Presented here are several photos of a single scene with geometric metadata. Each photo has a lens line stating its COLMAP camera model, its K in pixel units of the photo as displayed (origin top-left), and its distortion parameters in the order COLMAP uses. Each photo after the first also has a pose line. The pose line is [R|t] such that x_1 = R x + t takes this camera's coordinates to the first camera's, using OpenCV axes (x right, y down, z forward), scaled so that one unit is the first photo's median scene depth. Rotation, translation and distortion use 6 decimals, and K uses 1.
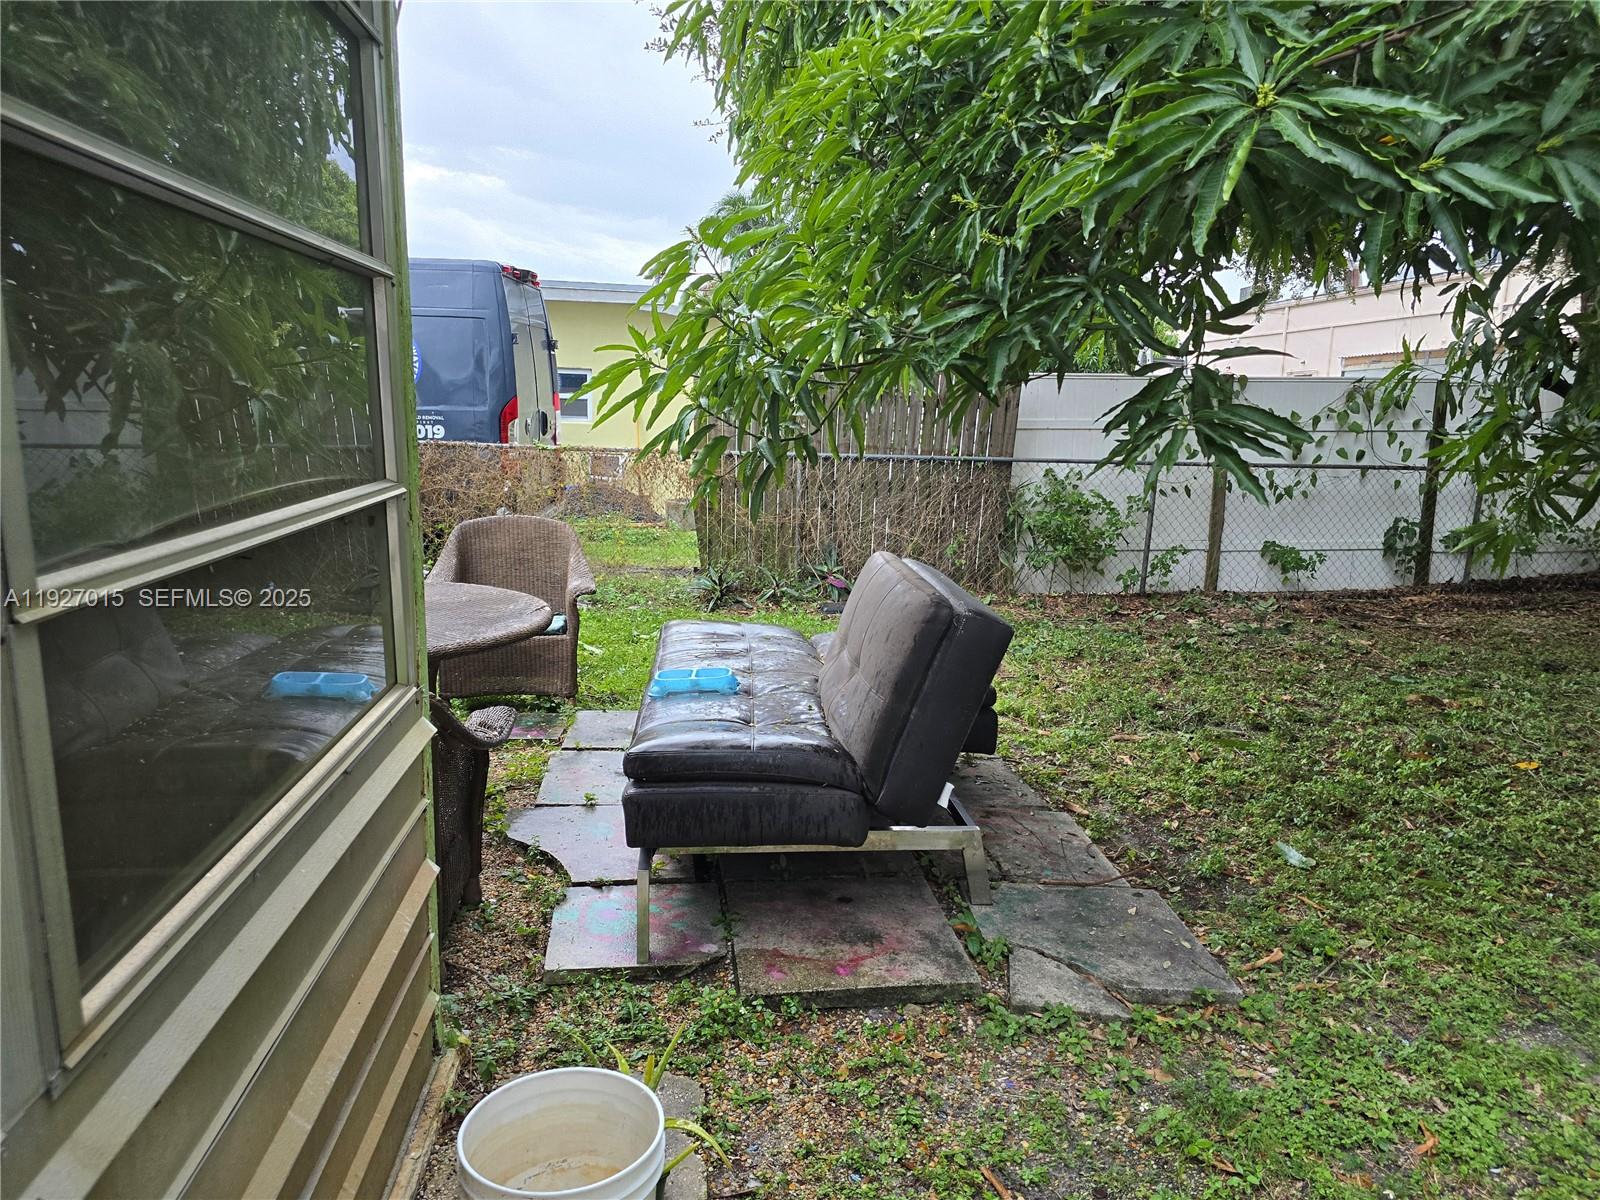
lens RADIAL K [[1072.7, 0, 822.6], [0, 1072.7, 632.2], [0, 0, 1]] dist [0.033753, -0.028168]
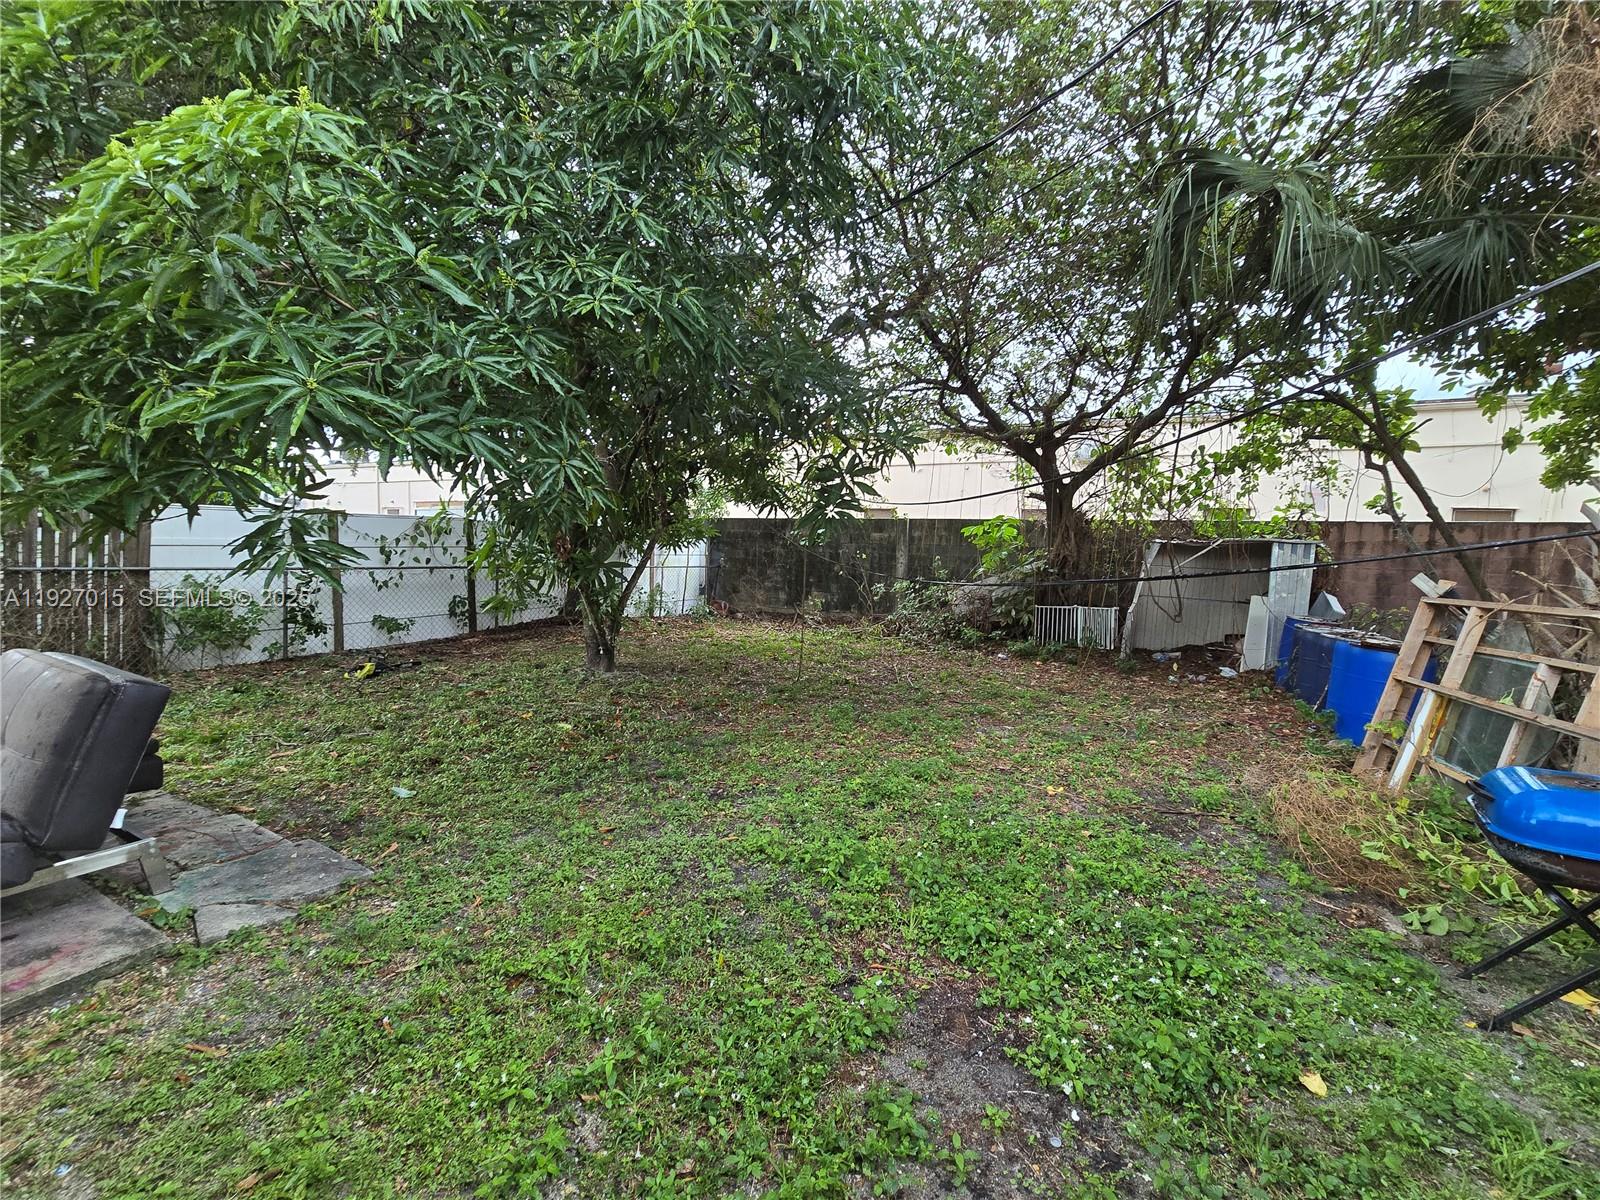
lens RADIAL K [[657.9, 0, 791.3], [0, 657.9, 599.3], [0, 0, 1]] dist [-0.003117, 0.001617]
pose [[0.583256, -0.068356, 0.809407, -0.033943], [0.148955, 0.988556, -0.023851, 0.019351], [-0.798514, 0.134476, 0.586763, -0.164294]]
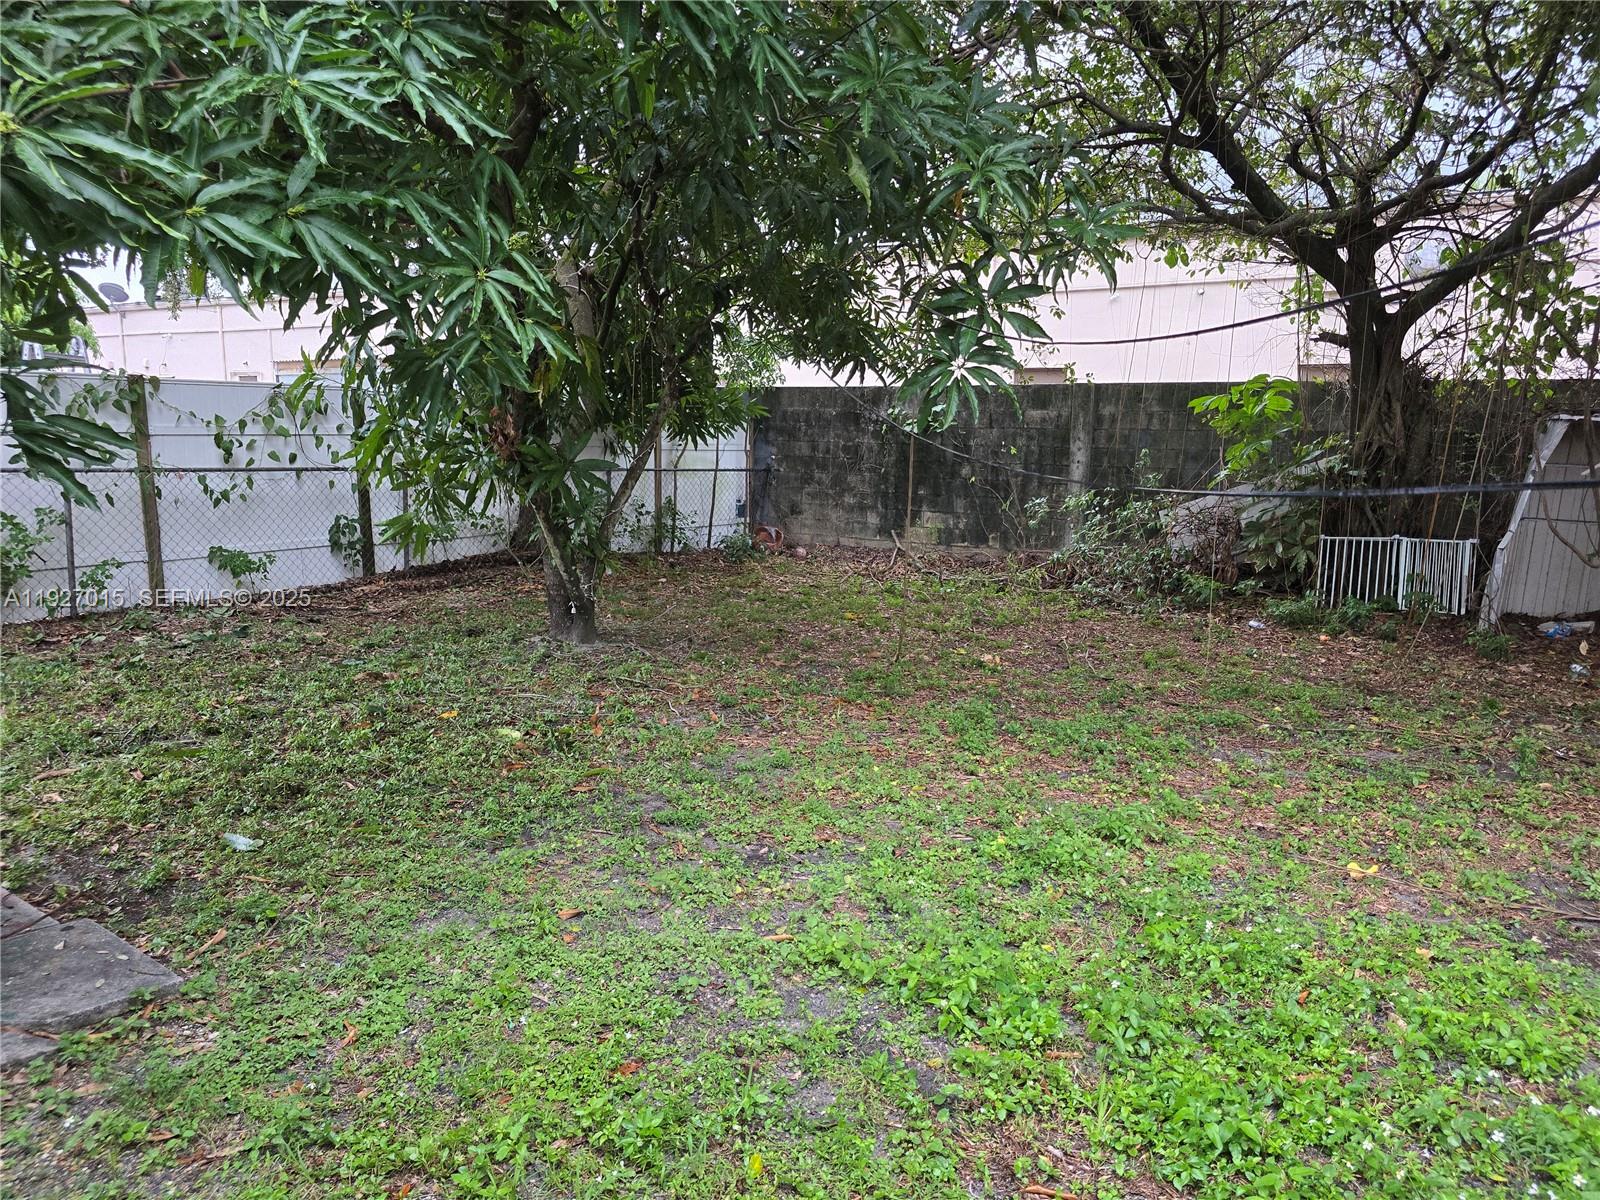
lens RADIAL K [[1072.7, 0, 804.7], [0, 1072.7, 619.2], [0, 0, 1]] dist [0.033753, -0.028168]
pose [[0.643948, -0.133723, 0.753293, 0.027979], [0.143830, 0.988210, 0.052473, 0.017819], [-0.751428, 0.074556, 0.655589, -0.119091]]
